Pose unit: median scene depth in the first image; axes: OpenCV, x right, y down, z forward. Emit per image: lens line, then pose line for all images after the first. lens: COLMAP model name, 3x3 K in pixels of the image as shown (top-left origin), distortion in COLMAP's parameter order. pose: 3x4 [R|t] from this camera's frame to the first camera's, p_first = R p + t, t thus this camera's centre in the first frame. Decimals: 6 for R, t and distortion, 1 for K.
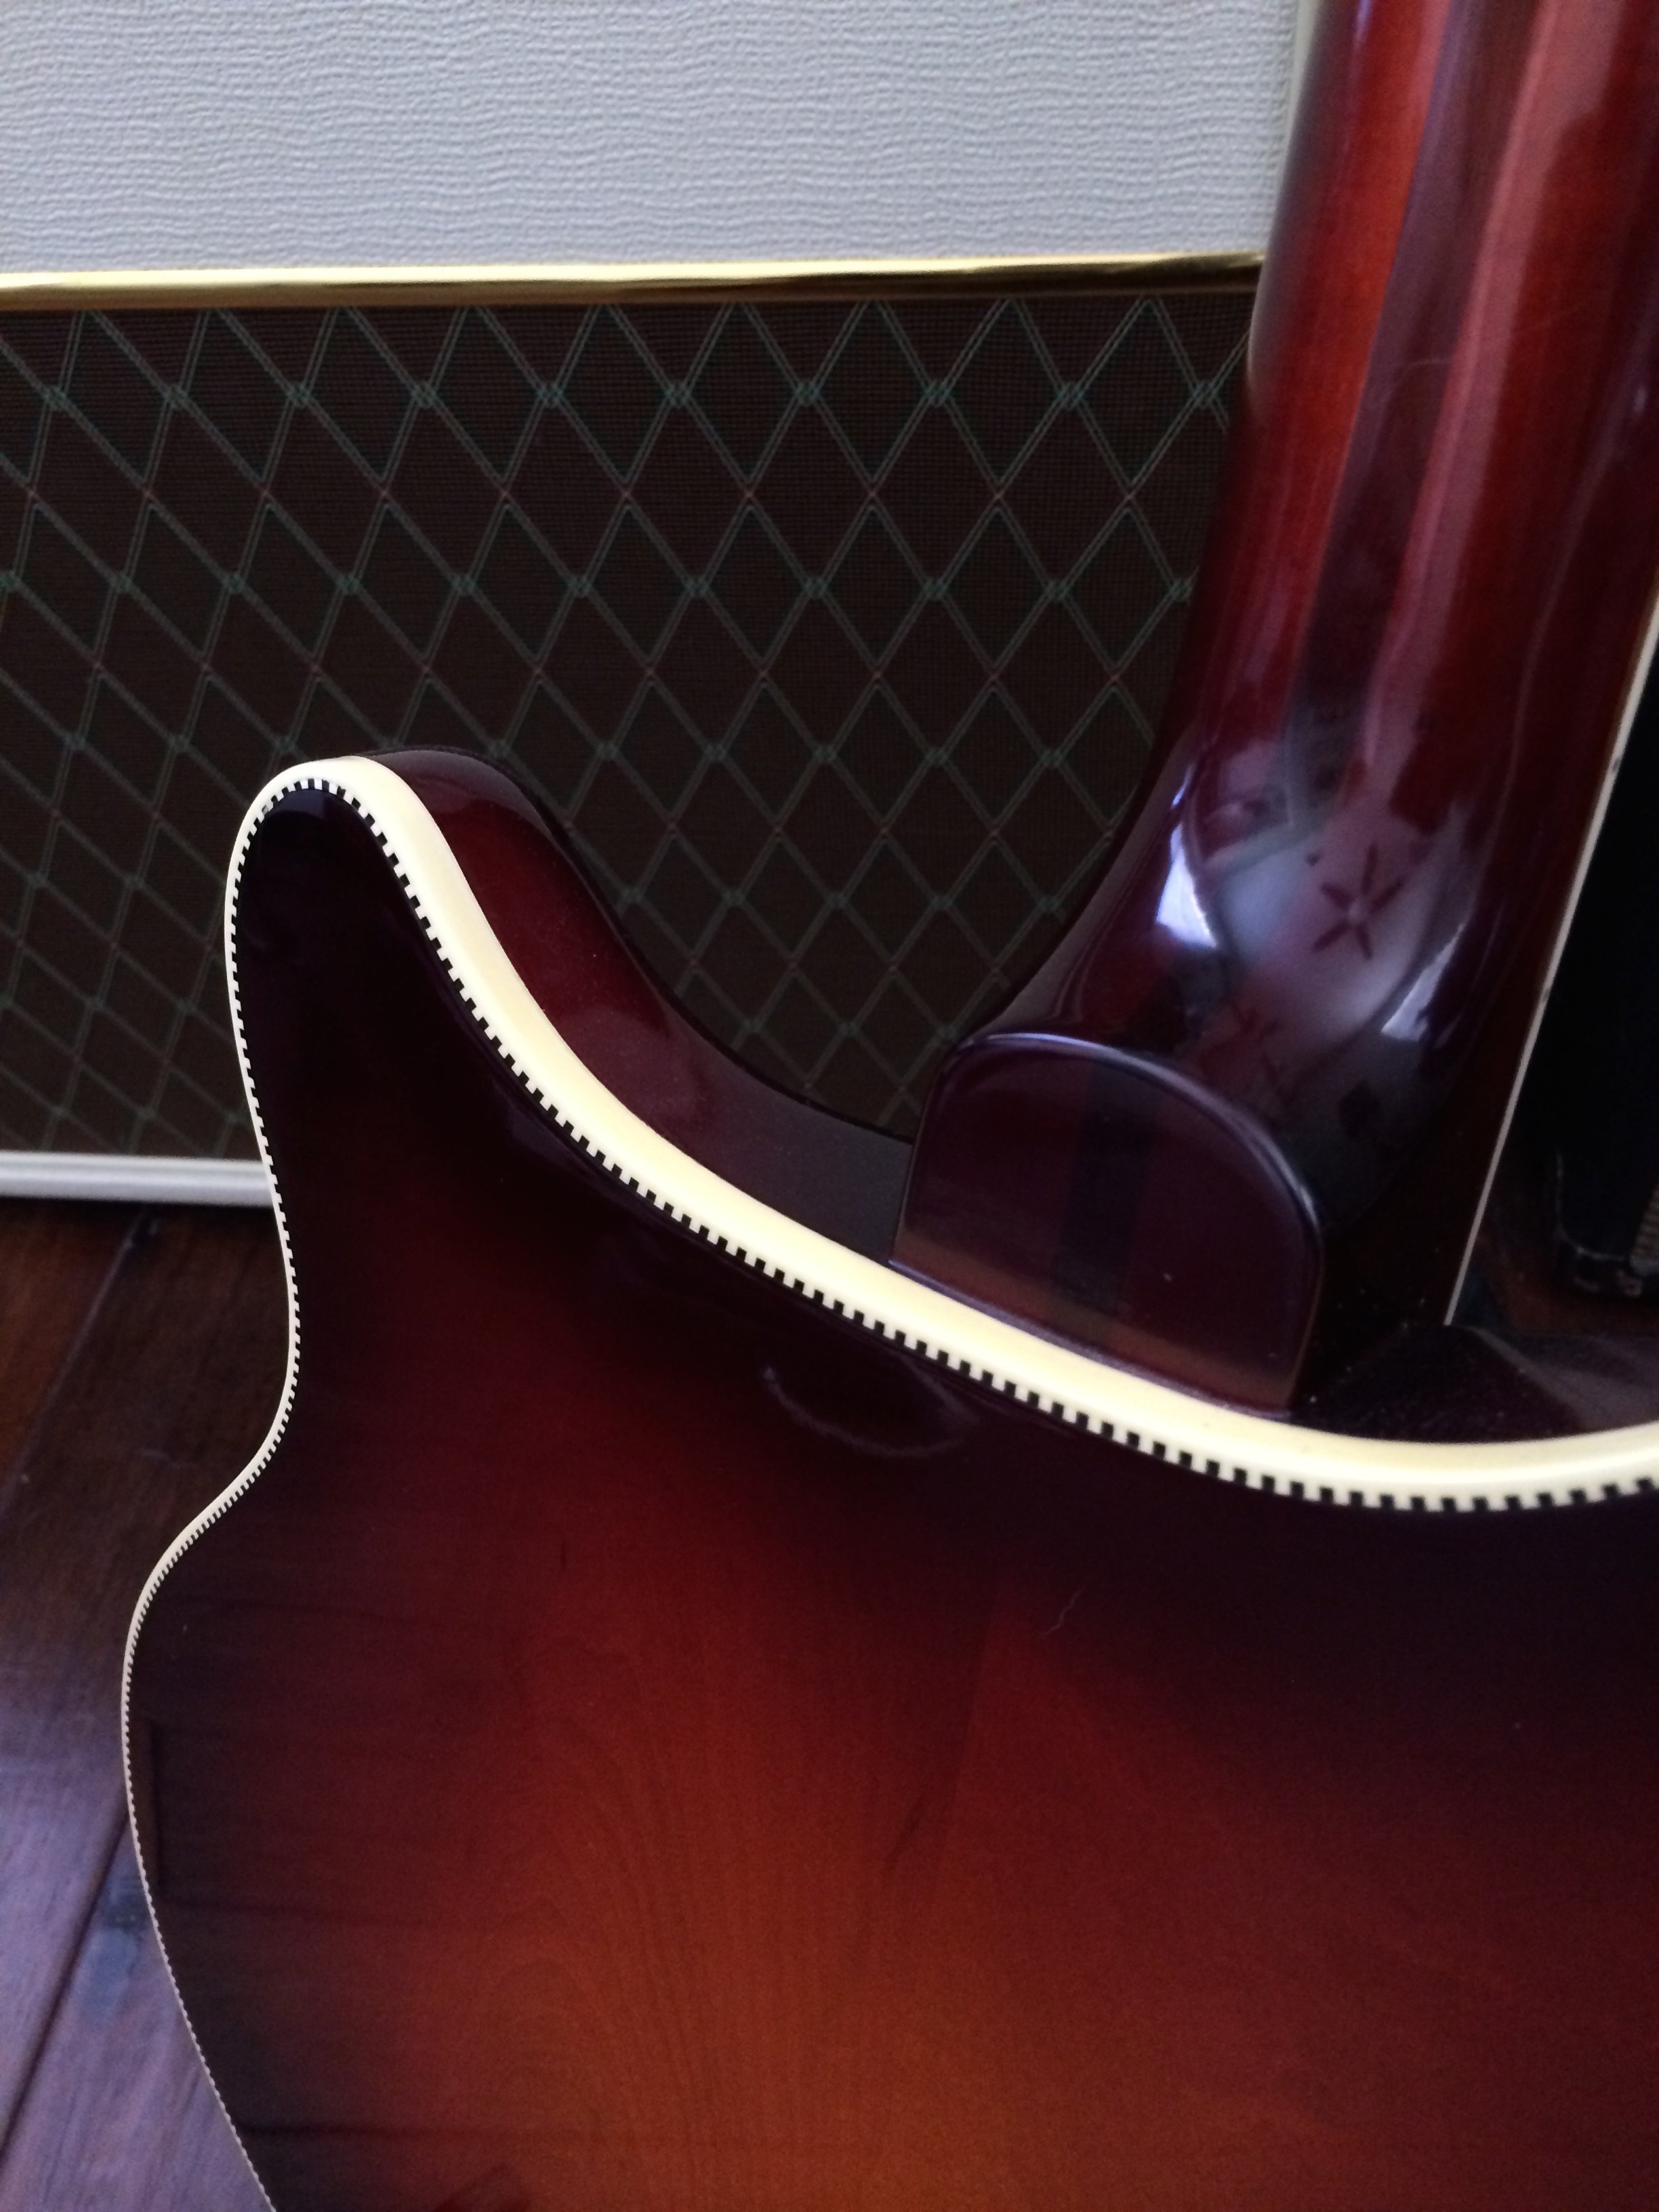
lens RADIAL K [[1916.2, 0, 832.2], [0, 1916.2, 1097.3], [0, 0, 1]] dist [0.108286, -0.163250]
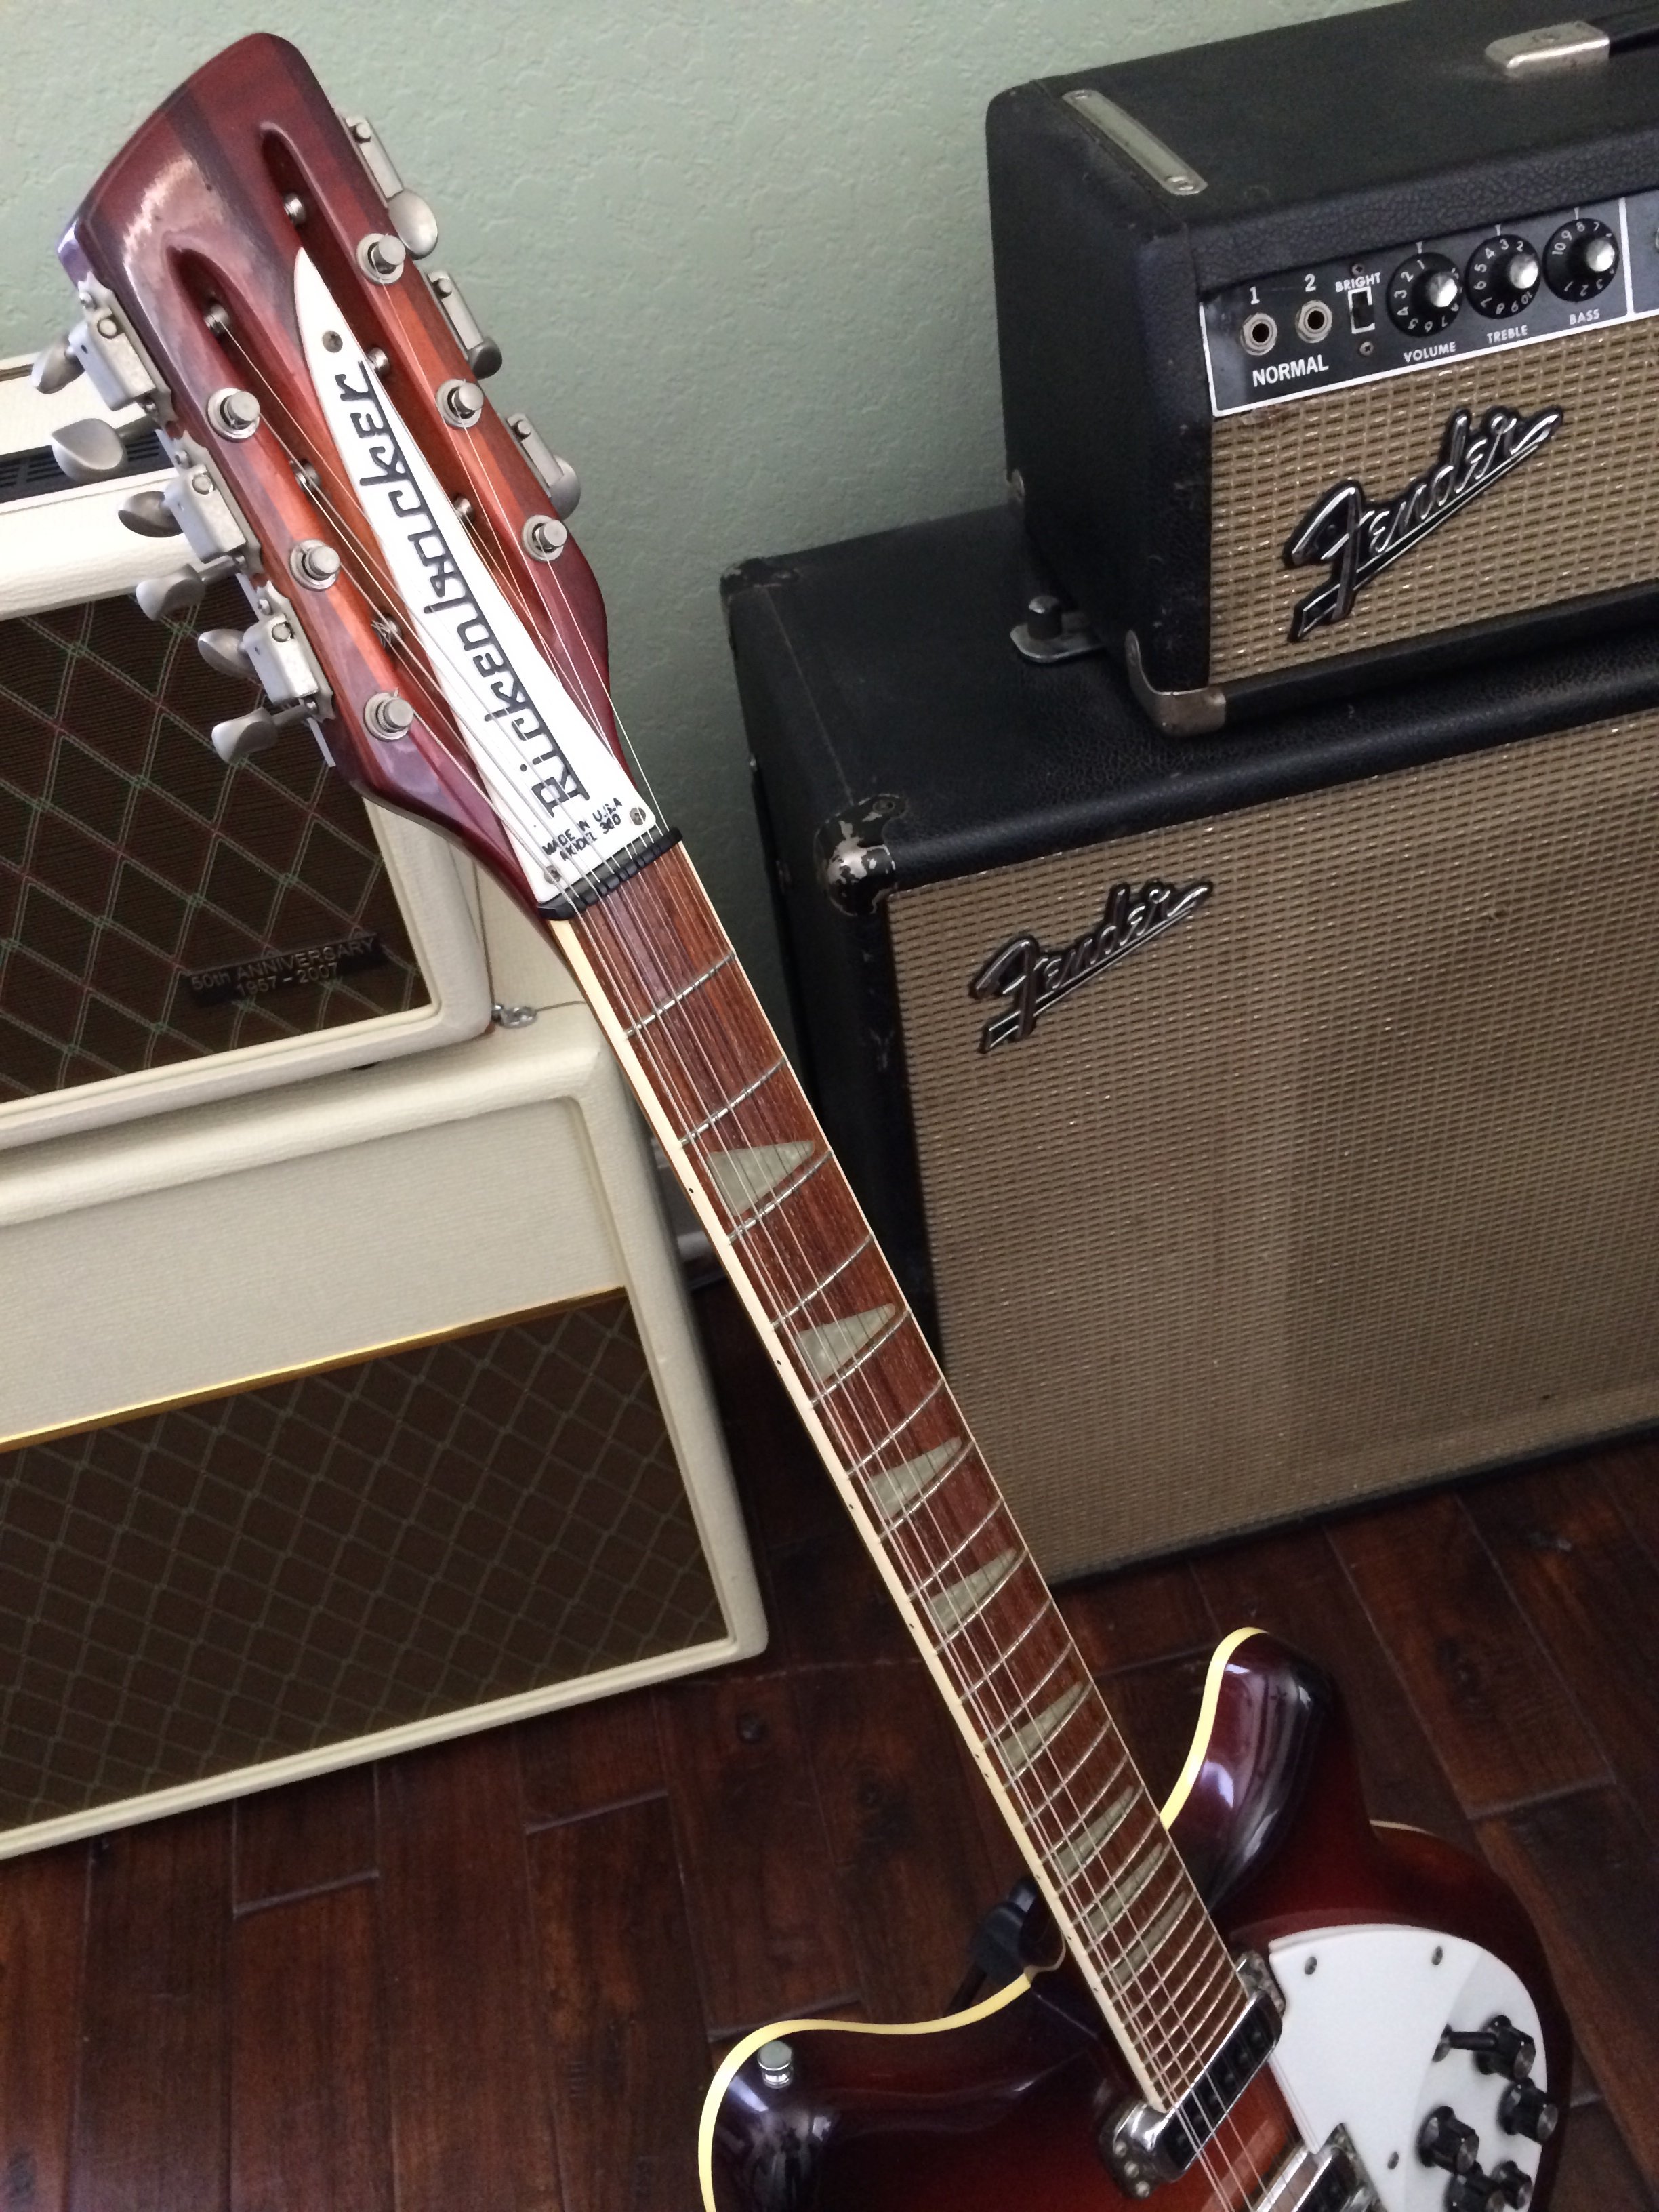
lens RADIAL K [[1916.2, 0, 832.2], [0, 1916.2, 1097.3], [0, 0, 1]] dist [0.108286, -0.163250]
pose [[0.947404, -0.257837, 0.189595, 0.061130], [0.267861, 0.963026, -0.028846, -0.328691], [-0.175148, 0.078114, 0.981438, -0.719851]]
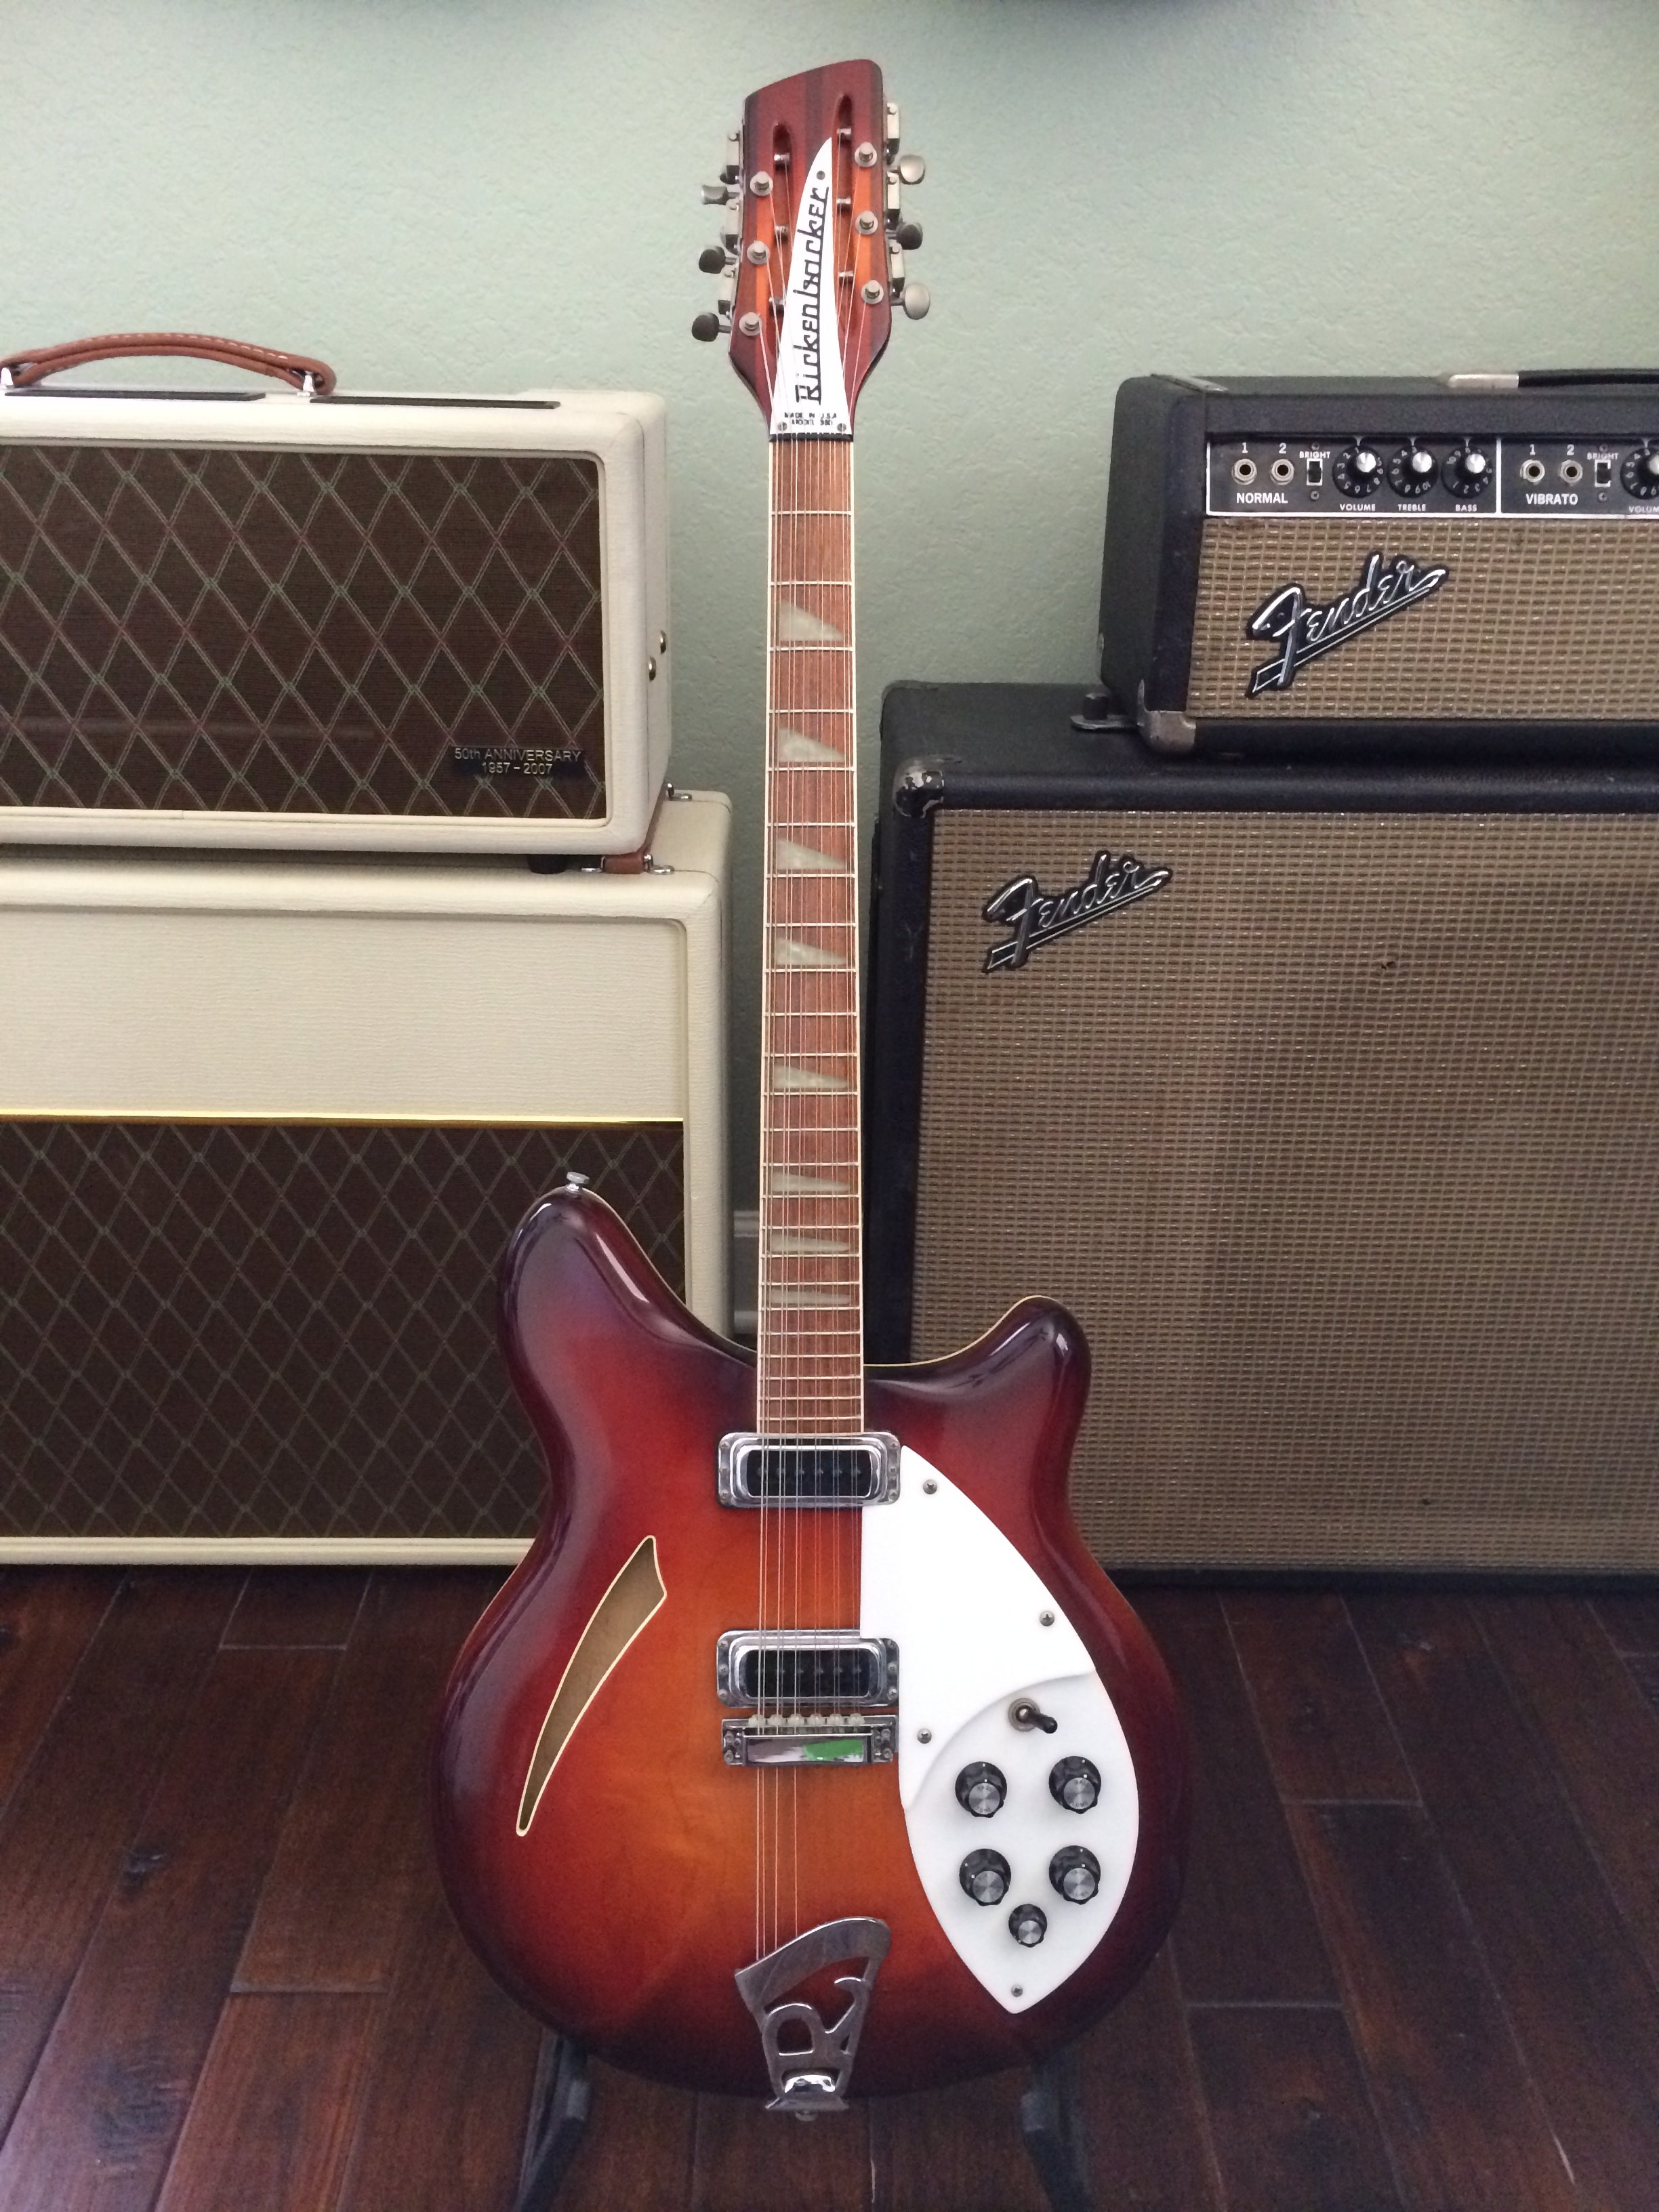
lens RADIAL K [[1916.2, 0, 832.2], [0, 1916.2, 1097.3], [0, 0, 1]] dist [0.108286, -0.163250]
pose [[0.990594, 0.026317, 0.134279, 0.044296], [0.024739, 0.930714, -0.364910, 0.347469], [-0.134579, 0.364800, 0.921309, -1.000334]]
